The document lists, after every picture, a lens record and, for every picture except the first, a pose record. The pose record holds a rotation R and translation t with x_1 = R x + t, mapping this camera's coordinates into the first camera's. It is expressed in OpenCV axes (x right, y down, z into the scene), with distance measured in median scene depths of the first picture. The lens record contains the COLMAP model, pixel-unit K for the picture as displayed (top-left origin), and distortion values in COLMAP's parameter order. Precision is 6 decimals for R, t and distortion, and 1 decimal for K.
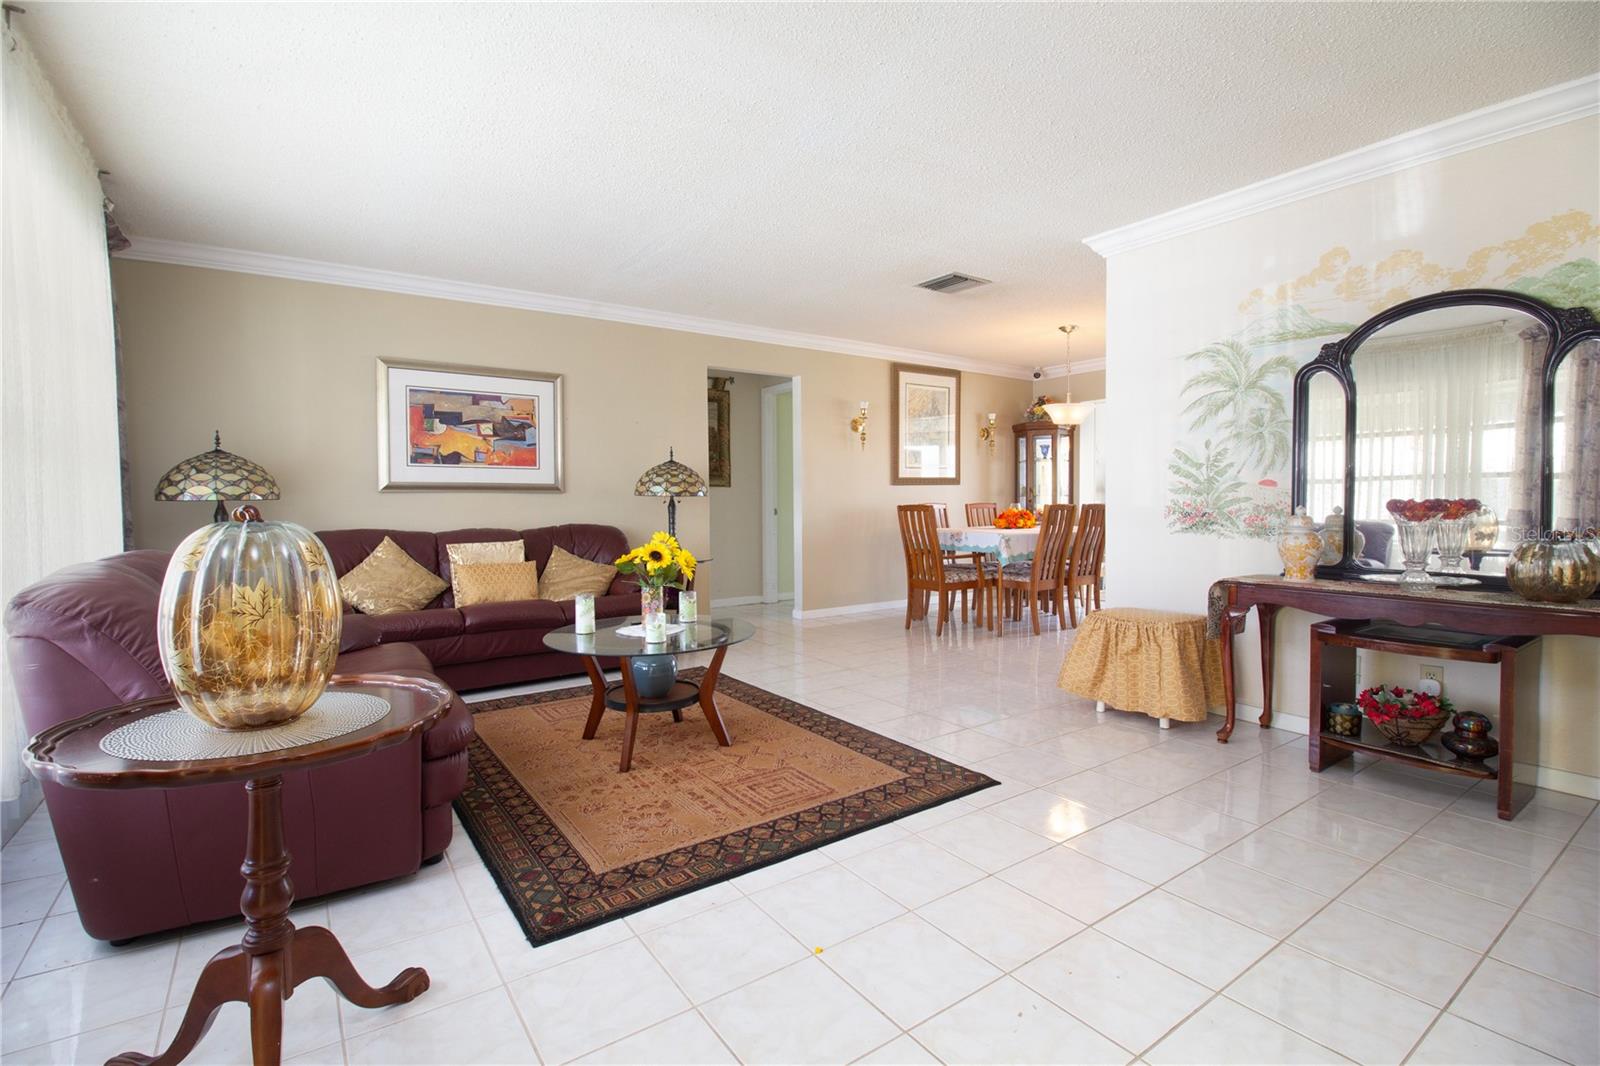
lens RADIAL K [[736.5, 0, 797.9], [0, 736.5, 531.5], [0, 0, 1]] dist [-0.008883, -0.004569]
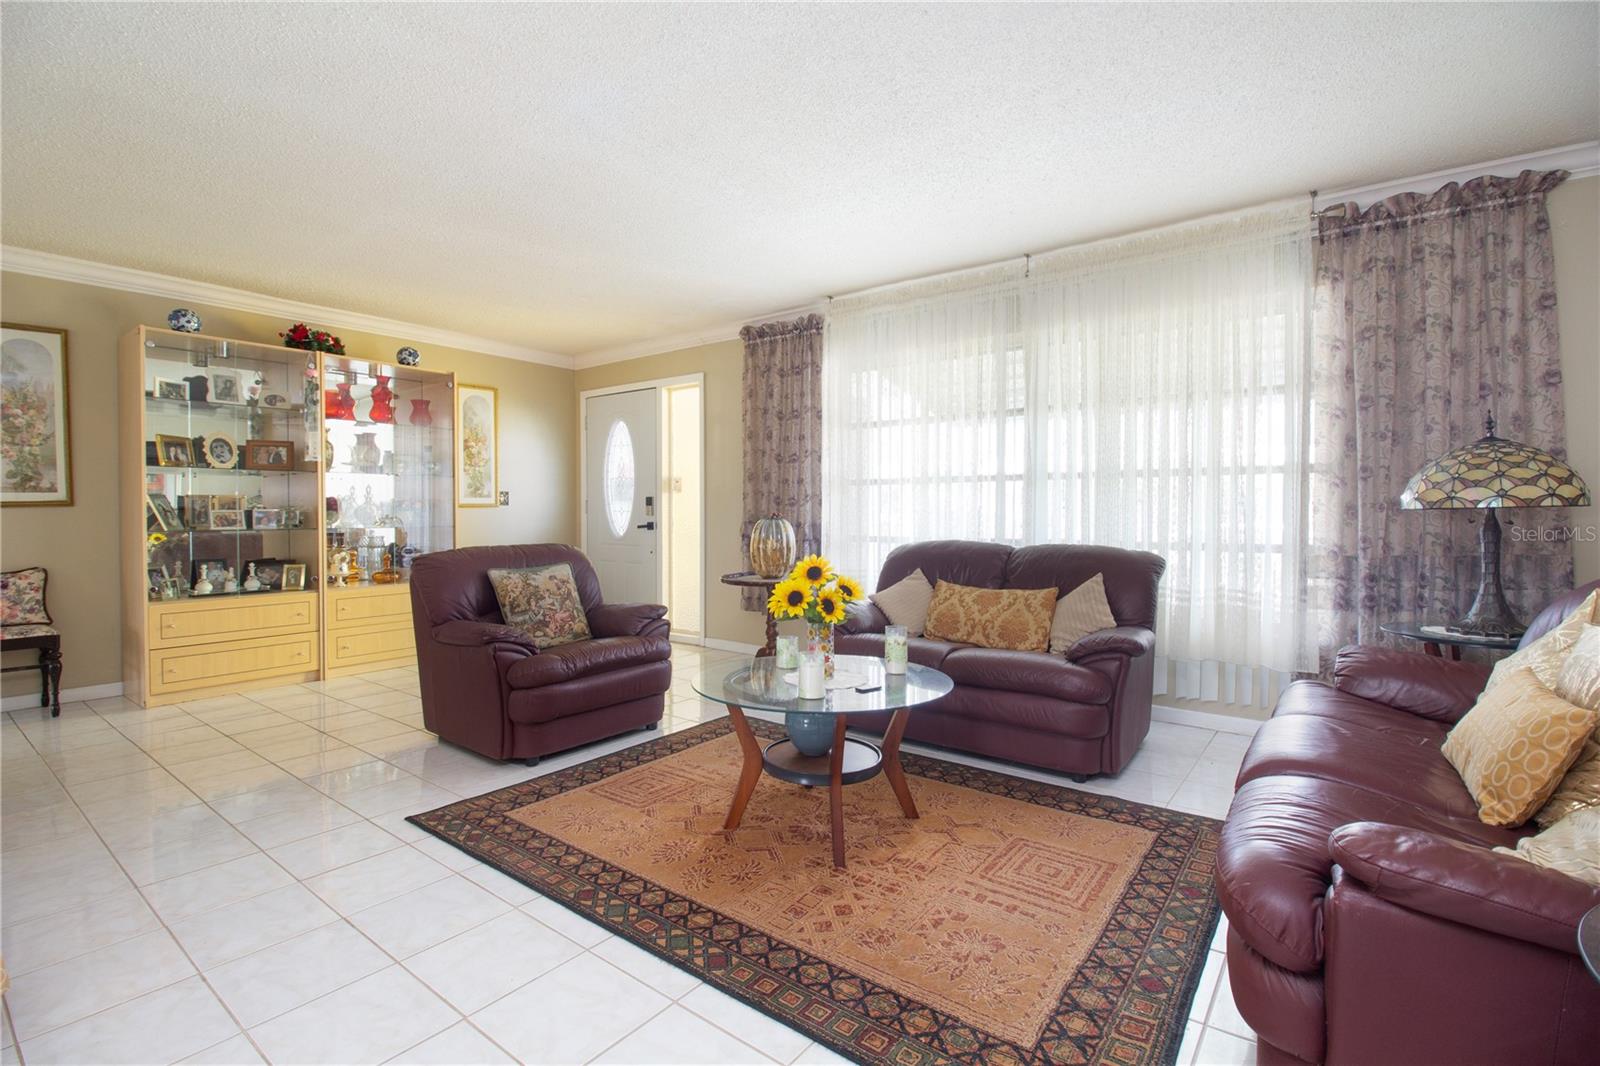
lens RADIAL K [[736.5, 0, 798.4], [0, 736.5, 526.4], [0, 0, 1]] dist [-0.008883, -0.004569]
pose [[-0.952990, 0.015417, -0.302609, 0.055307], [-0.004436, 0.997888, 0.064808, -0.068158], [0.302969, 0.063104, -0.950909, 1.483335]]
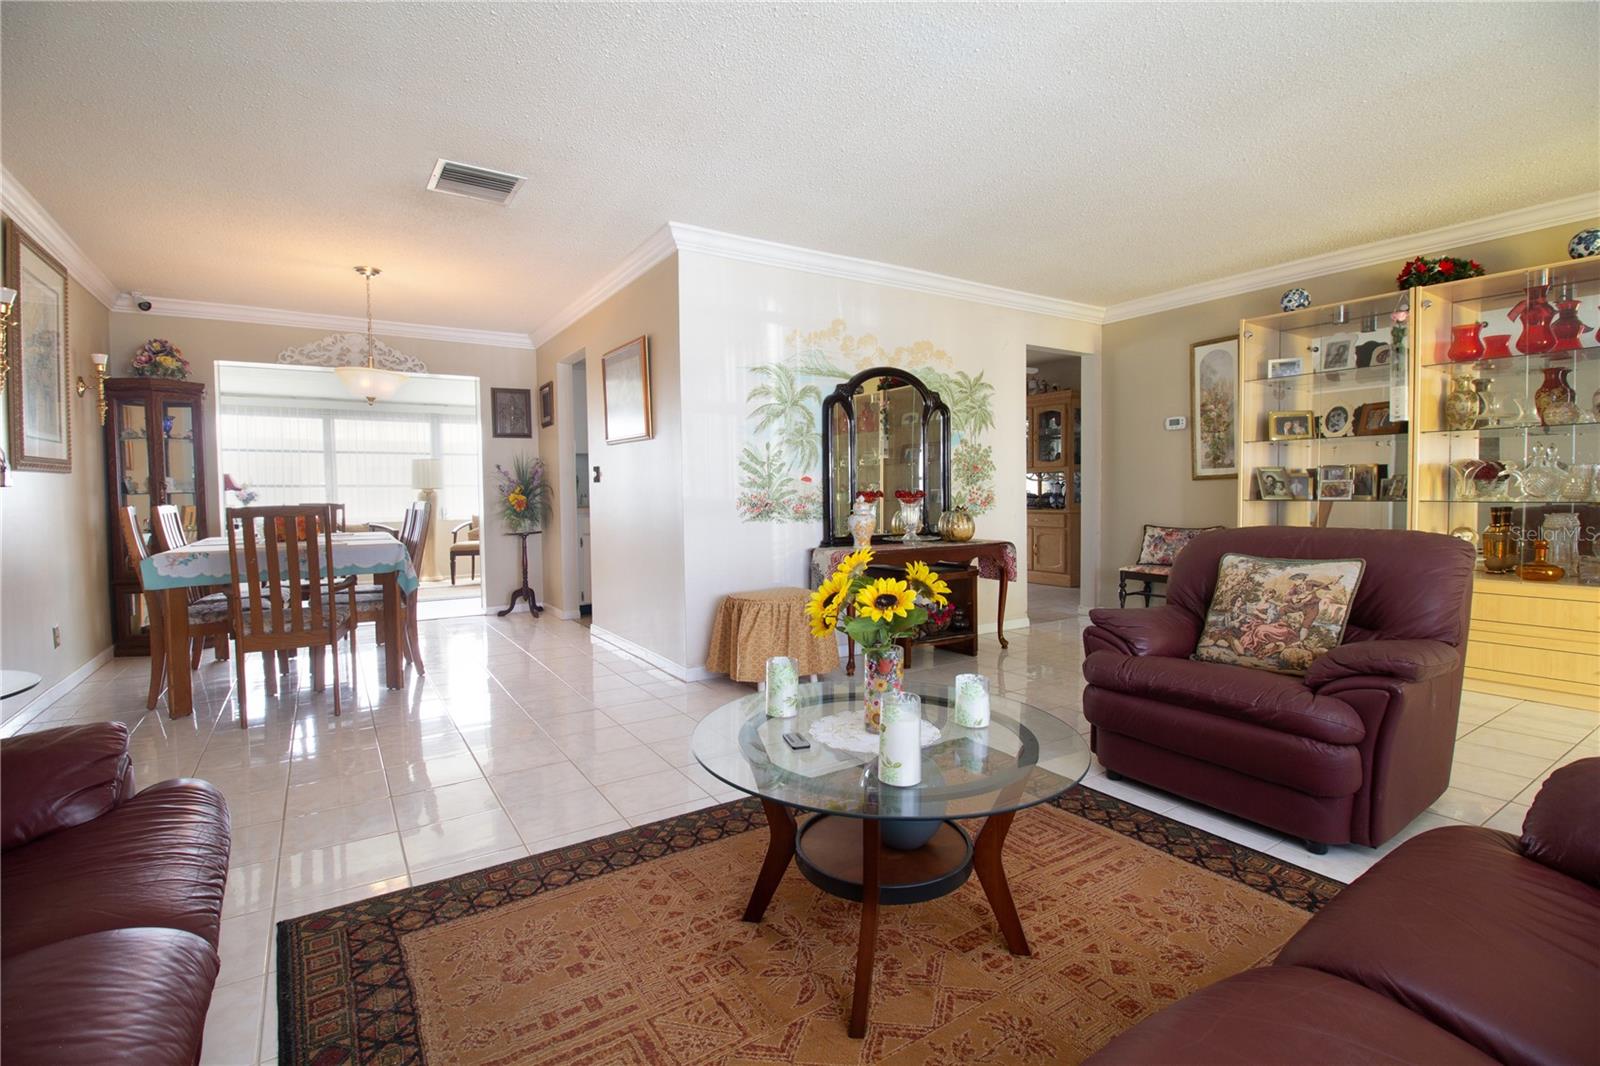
lens RADIAL K [[736.5, 0, 796.3], [0, 736.5, 526.1], [0, 0, 1]] dist [-0.008883, -0.004569]
pose [[0.035383, -0.043028, 0.998447, -0.624621], [0.054229, 0.997683, 0.041073, -0.034082], [-0.997901, 0.052691, 0.037634, 0.882489]]
